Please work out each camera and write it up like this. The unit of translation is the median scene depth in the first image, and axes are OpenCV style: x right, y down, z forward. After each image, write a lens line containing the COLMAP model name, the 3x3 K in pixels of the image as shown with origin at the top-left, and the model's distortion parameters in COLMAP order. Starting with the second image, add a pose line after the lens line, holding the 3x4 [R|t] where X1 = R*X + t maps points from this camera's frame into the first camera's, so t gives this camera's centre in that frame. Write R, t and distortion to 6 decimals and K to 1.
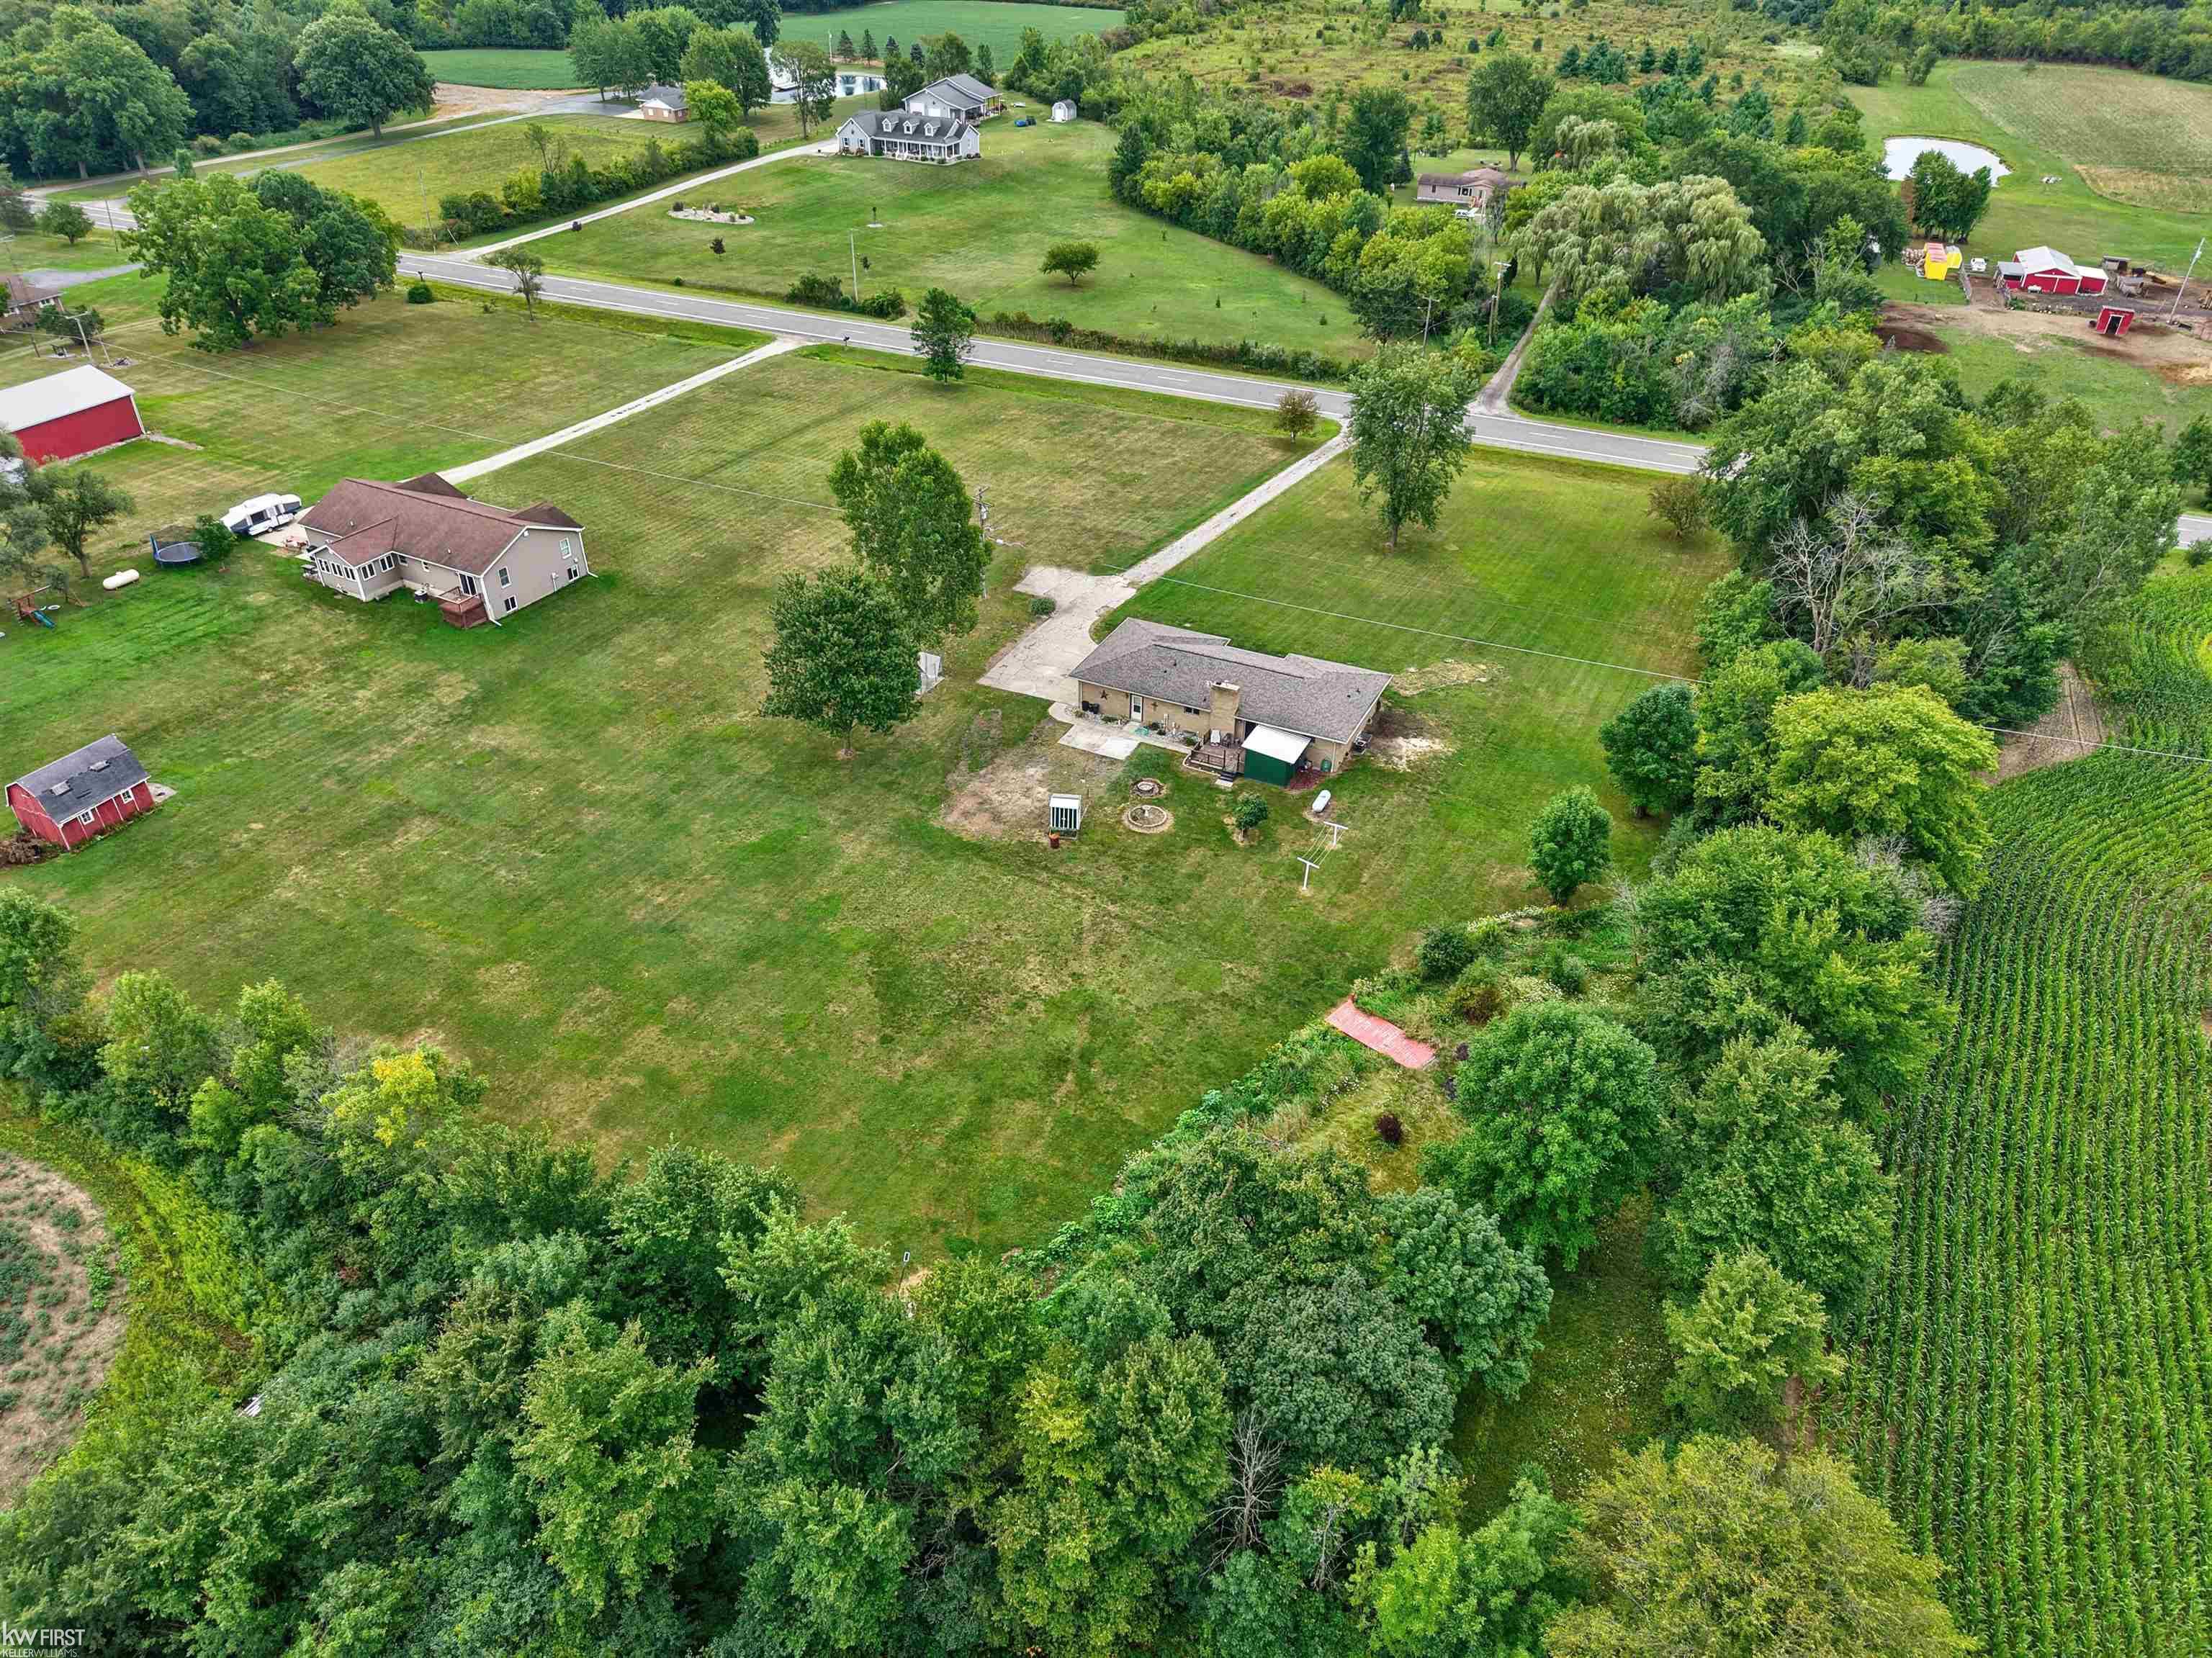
lens RADIAL K [[1479.1, 0, 1106.0], [0, 1479.1, 829.0], [0, 0, 1]] dist [0.024187, -0.022784]
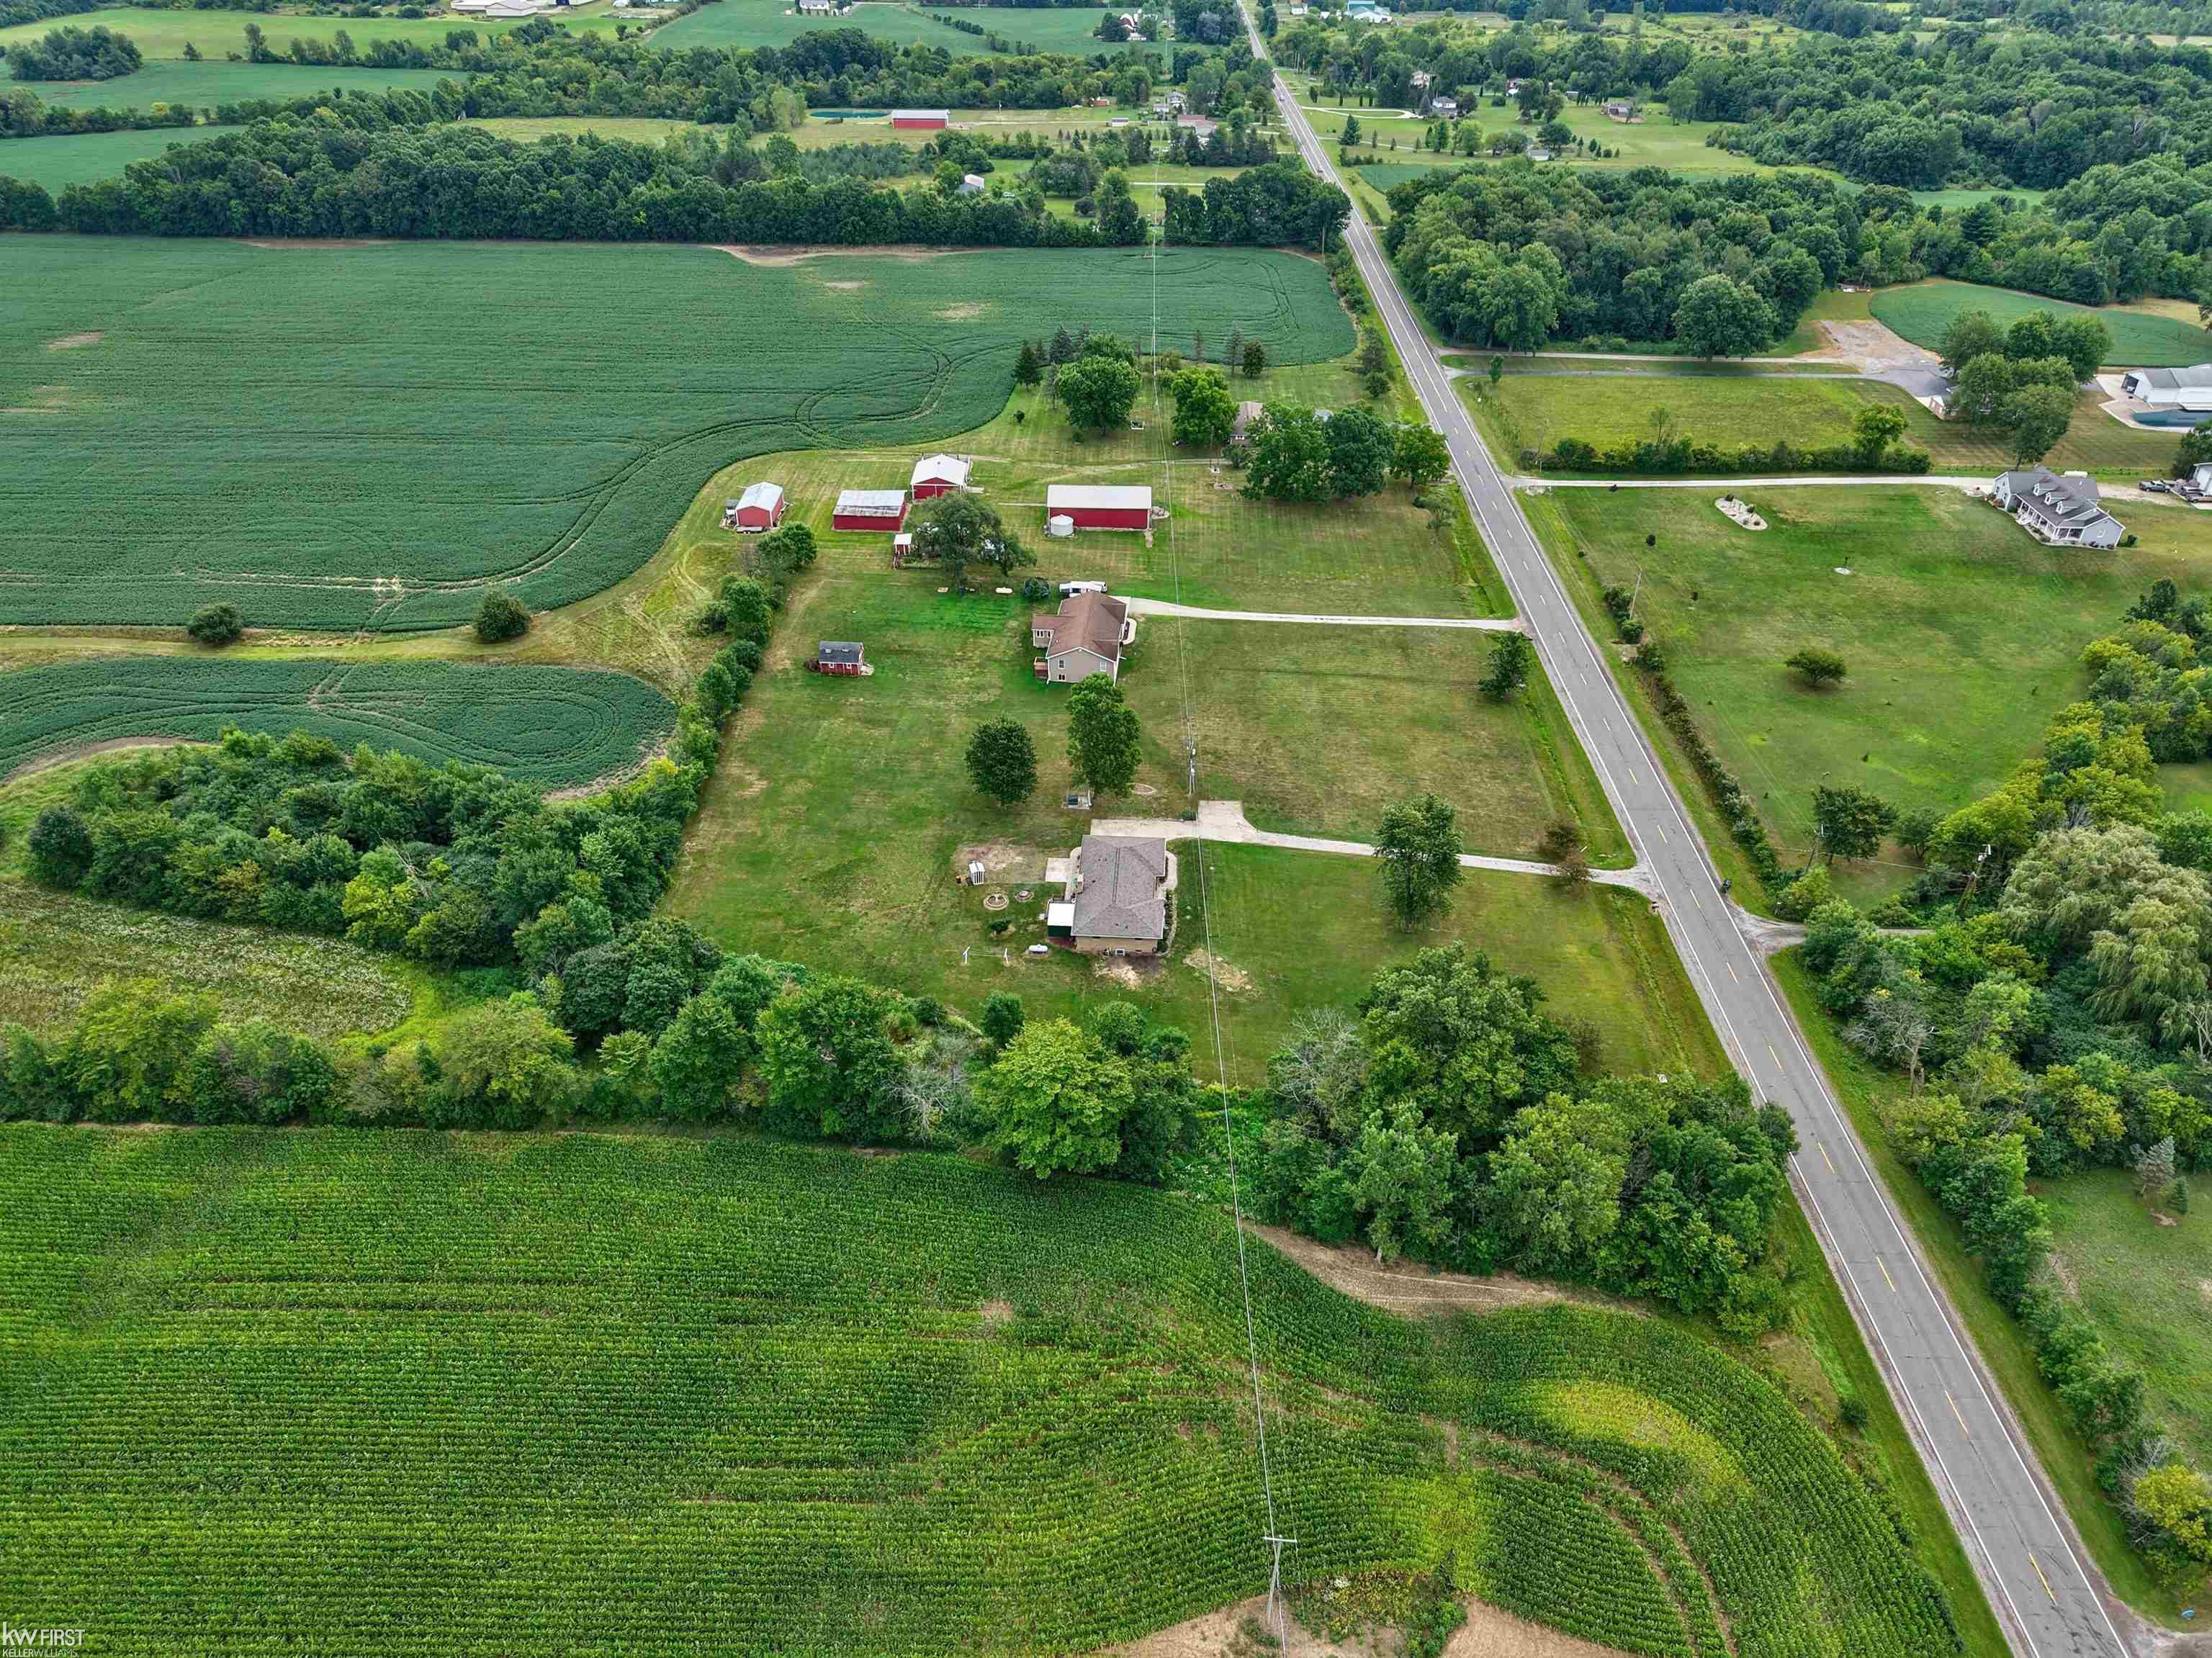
lens RADIAL K [[1479.1, 0, 1106.0], [0, 1479.1, 829.0], [0, 0, 1]] dist [0.024187, -0.022784]
pose [[0.381377, 0.505662, -0.773859, 1.170074], [-0.519752, 0.809574, 0.272852, -0.525731], [0.764467, 0.298155, 0.571571, -0.002039]]
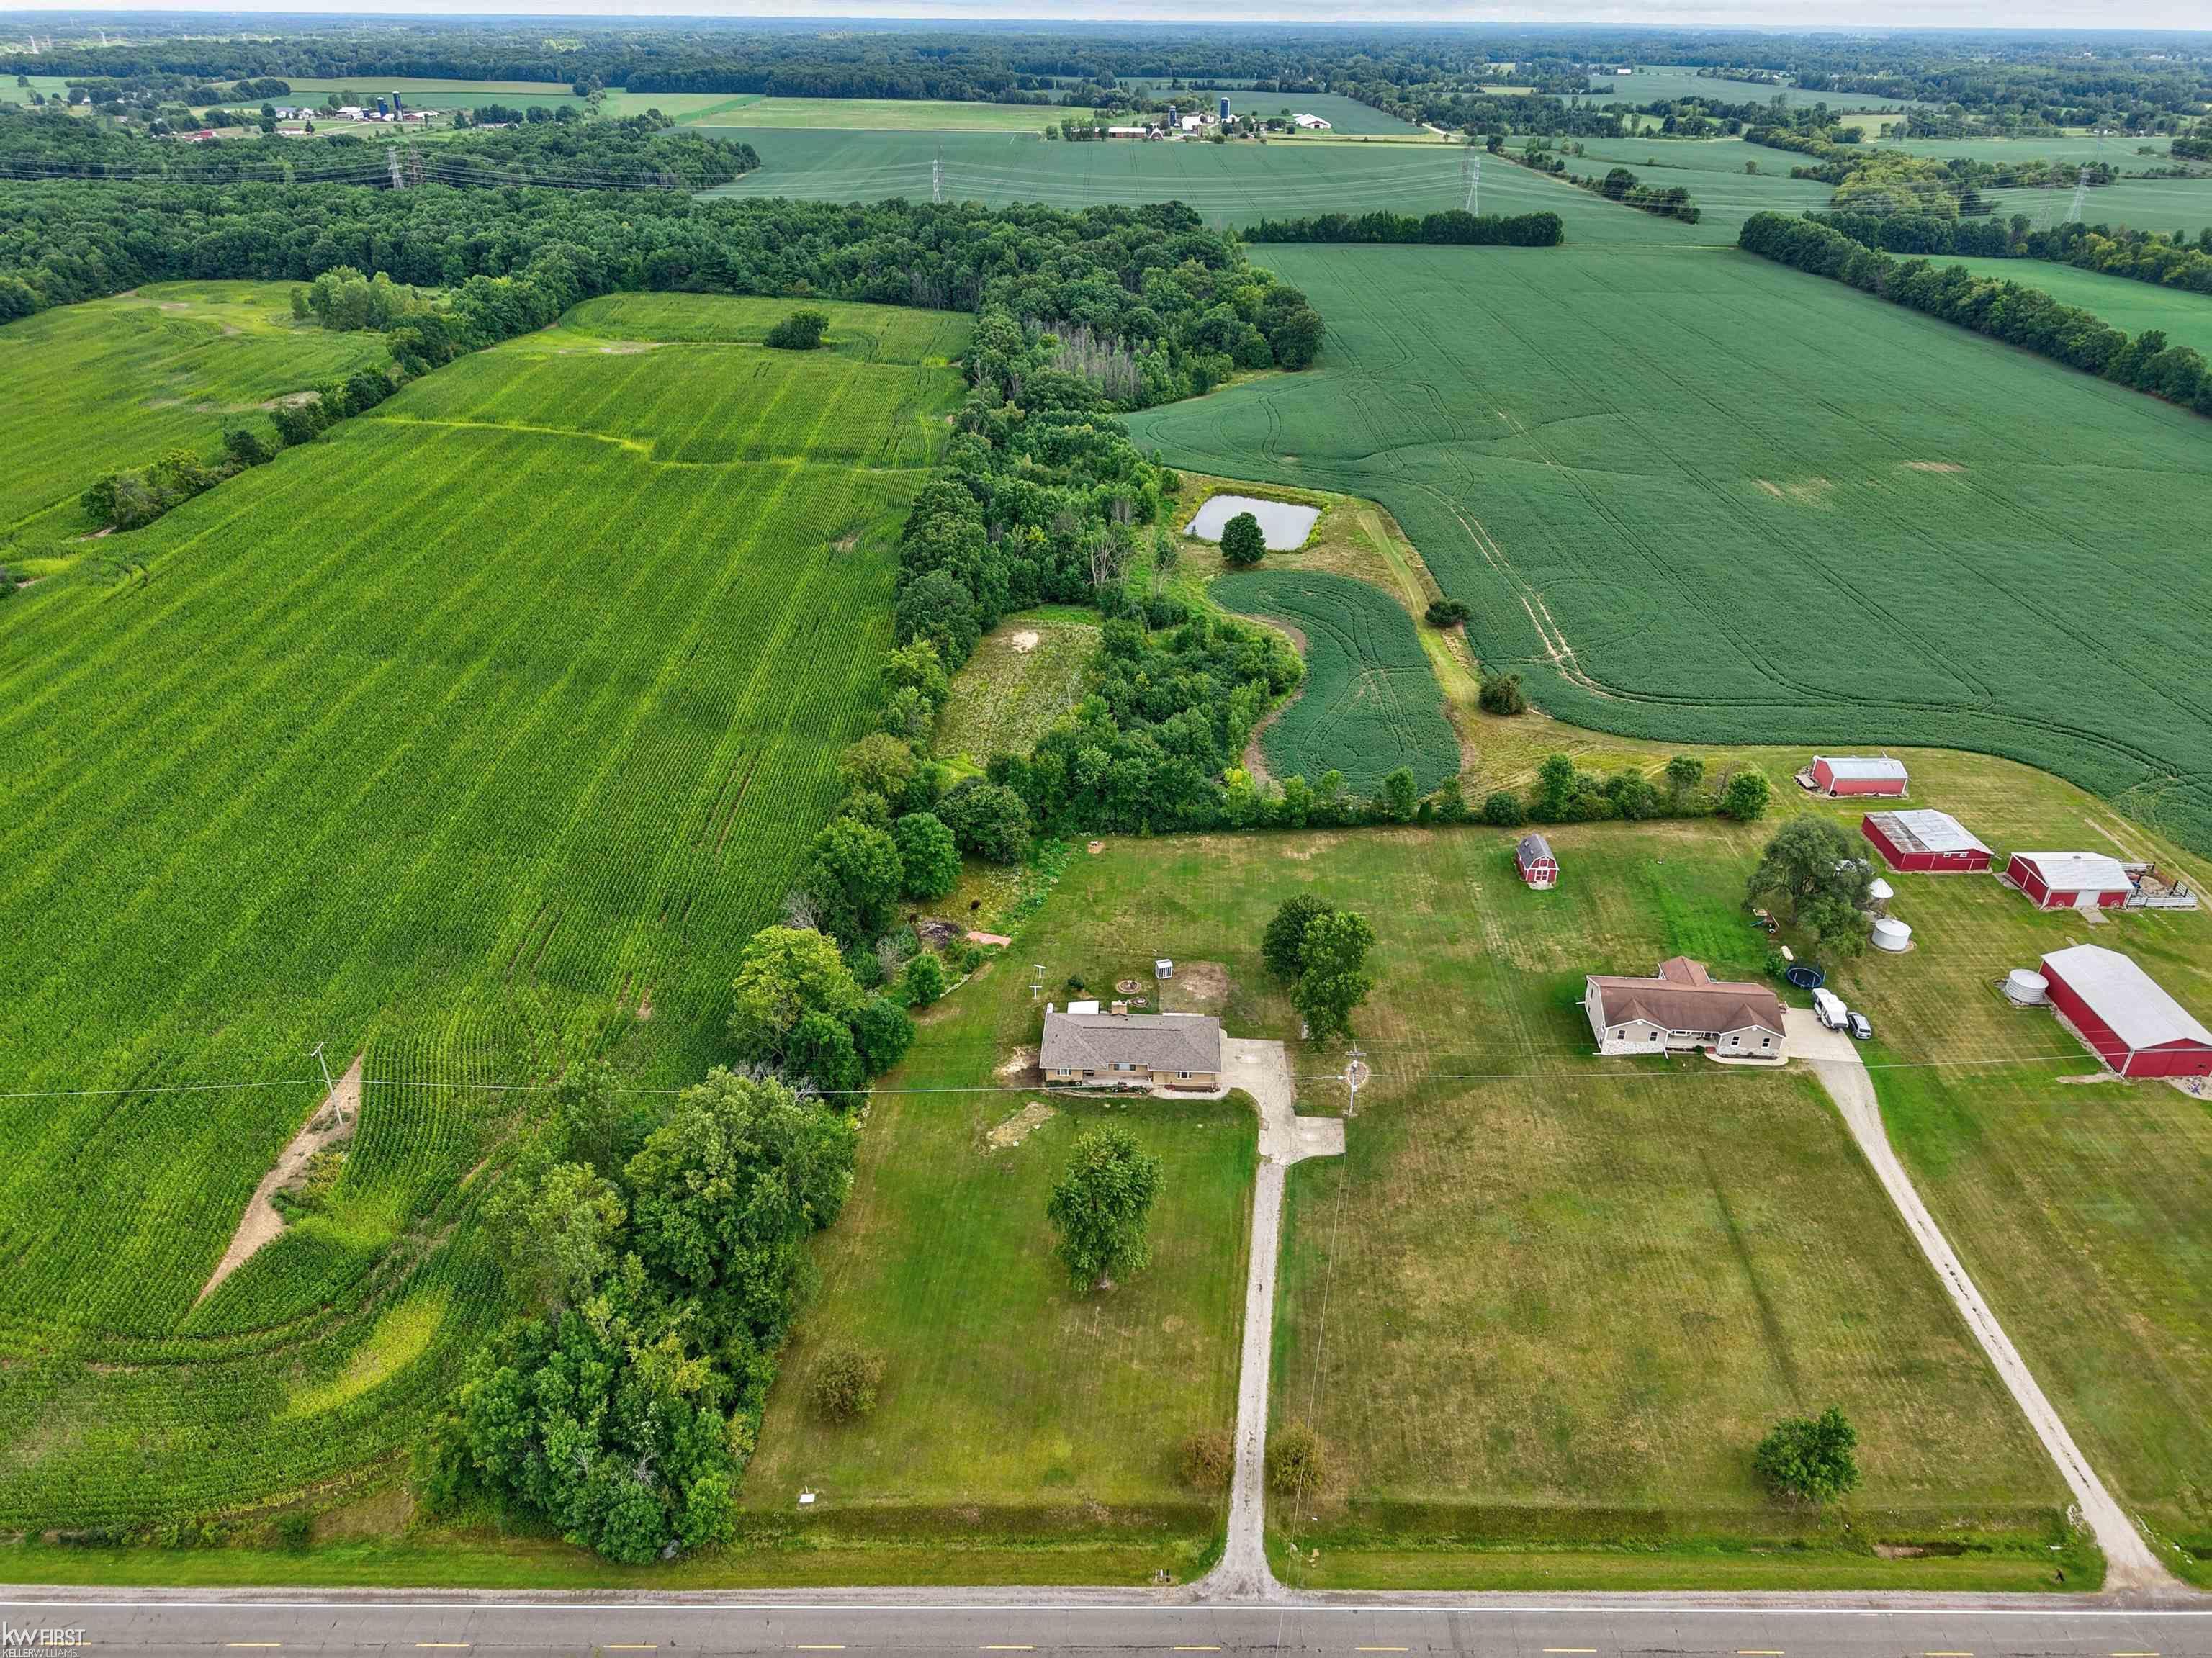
lens RADIAL K [[1479.1, 0, 1106.0], [0, 1479.1, 829.0], [0, 0, 1]] dist [0.024187, -0.022784]
pose [[-0.915099, 0.175456, -0.363054, 0.571368], [-0.242854, 0.478938, 0.843588, -1.374350], [0.321893, 0.860136, -0.395665, 1.236833]]
